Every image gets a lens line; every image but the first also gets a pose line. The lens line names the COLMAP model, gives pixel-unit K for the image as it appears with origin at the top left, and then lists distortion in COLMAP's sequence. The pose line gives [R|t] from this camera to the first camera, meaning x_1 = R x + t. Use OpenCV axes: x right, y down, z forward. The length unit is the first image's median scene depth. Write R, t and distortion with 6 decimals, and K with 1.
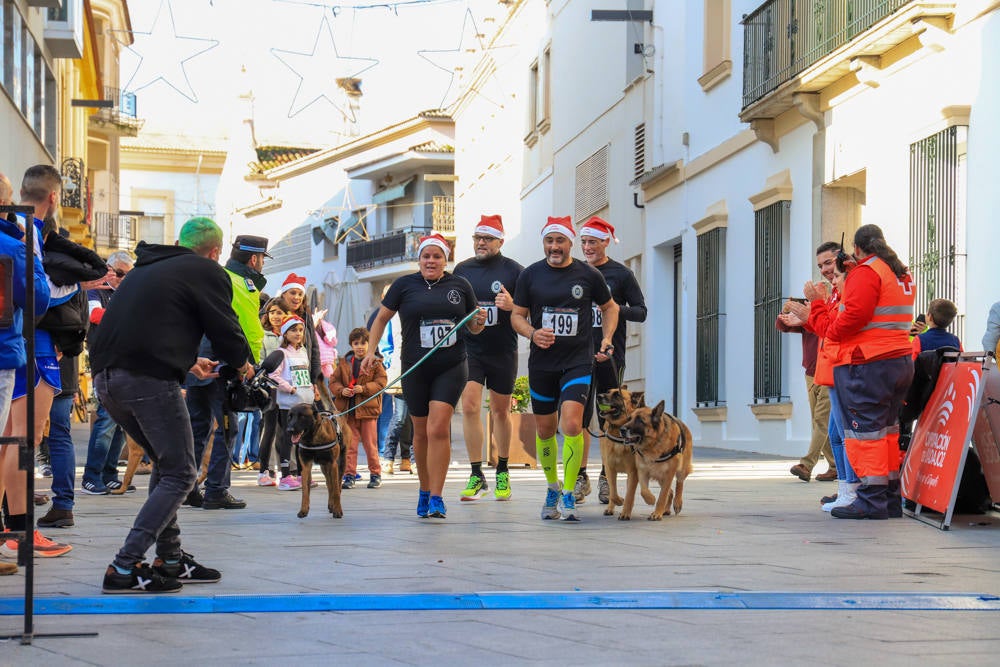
lens RADIAL K [[2476.1, 0, 505.2], [0, 2476.1, 350.6], [0, 0, 1]] dist [0.345332, 0.059900]
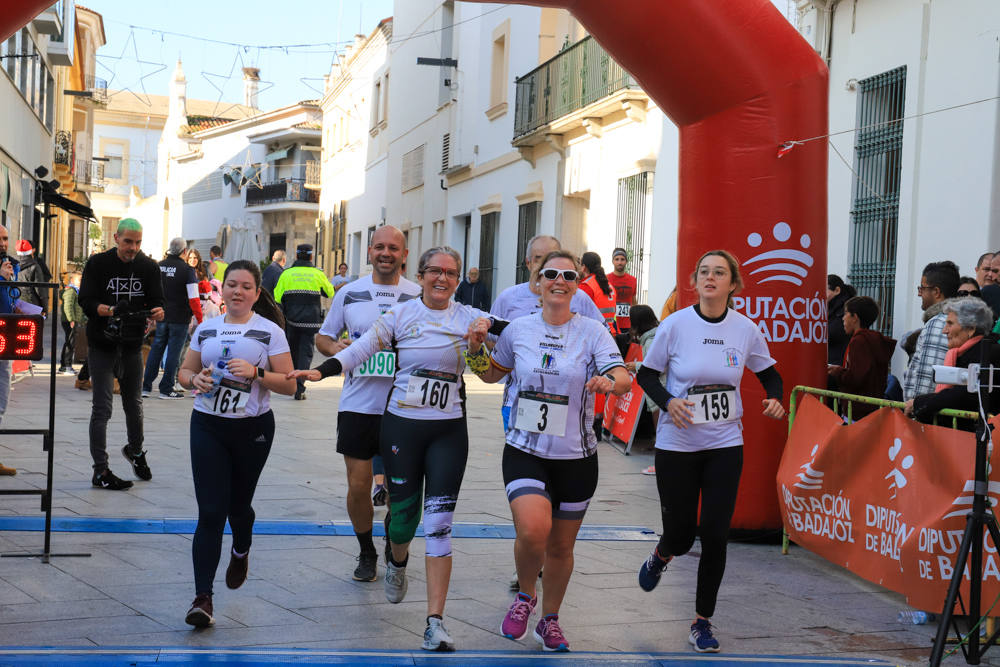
lens RADIAL K [[1640.7, 0, 515.3], [0, 1640.7, 363.1], [0, 0, 1]] dist [0.074154, -0.068161]
pose [[0.994059, 0.036847, 0.102419, -0.001929], [-0.043692, 0.996901, 0.065420, -0.021897], [-0.099691, -0.069506, 0.992588, -0.012080]]
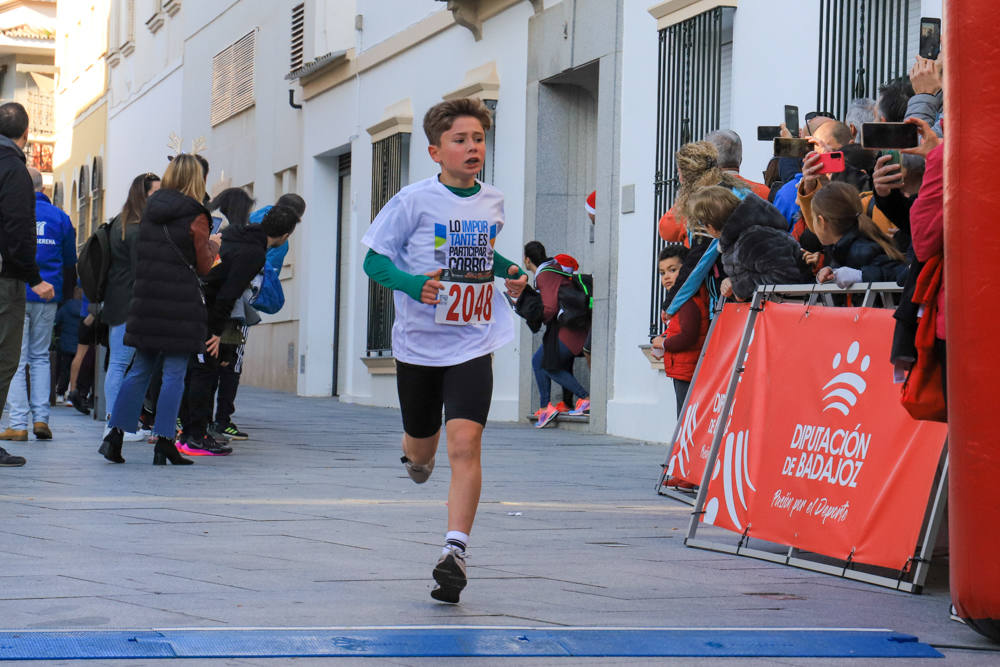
lens RADIAL K [[2882.3, 0, 500.0], [0, 2882.3, 333.5], [0, 0, 1]] dist [0.268798, -0.370383]
pose [[0.990406, 0.022067, 0.136416, -0.007742], [-0.024063, 0.999626, 0.013001, 0.002207], [-0.136078, -0.016159, 0.990566, 0.066295]]
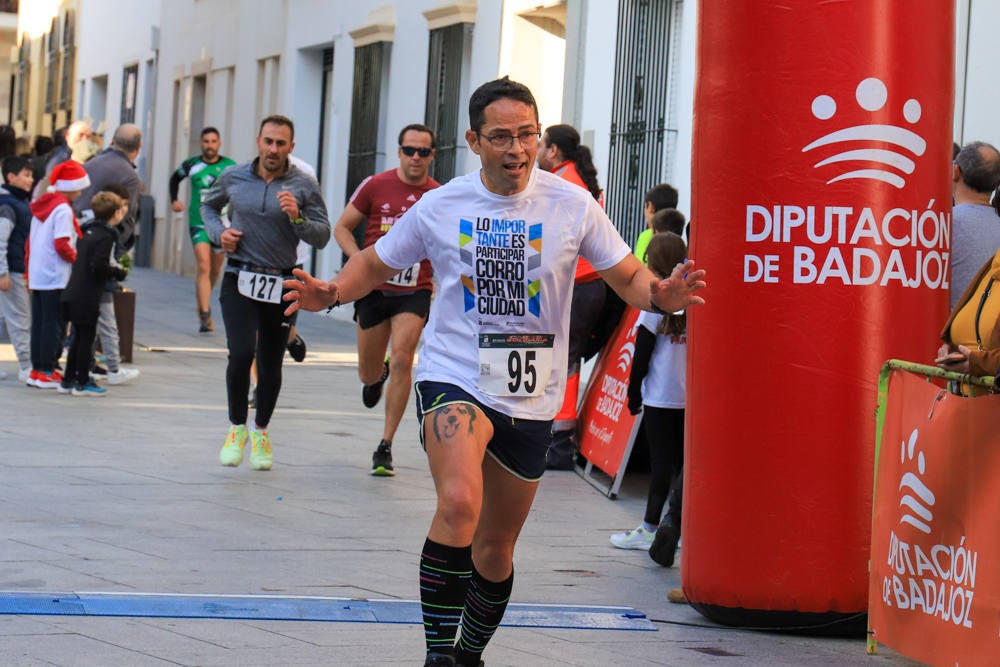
lens RADIAL K [[3448.2, 0, 726.9], [0, 3448.2, 332.4], [0, 0, 1]] dist [-0.123381, 2.837988]
pose [[0.981045, 0.047451, 0.187878, -0.005568], [-0.058555, 0.996823, 0.054000, -0.022003], [-0.184719, -0.063978, 0.980707, -0.072386]]
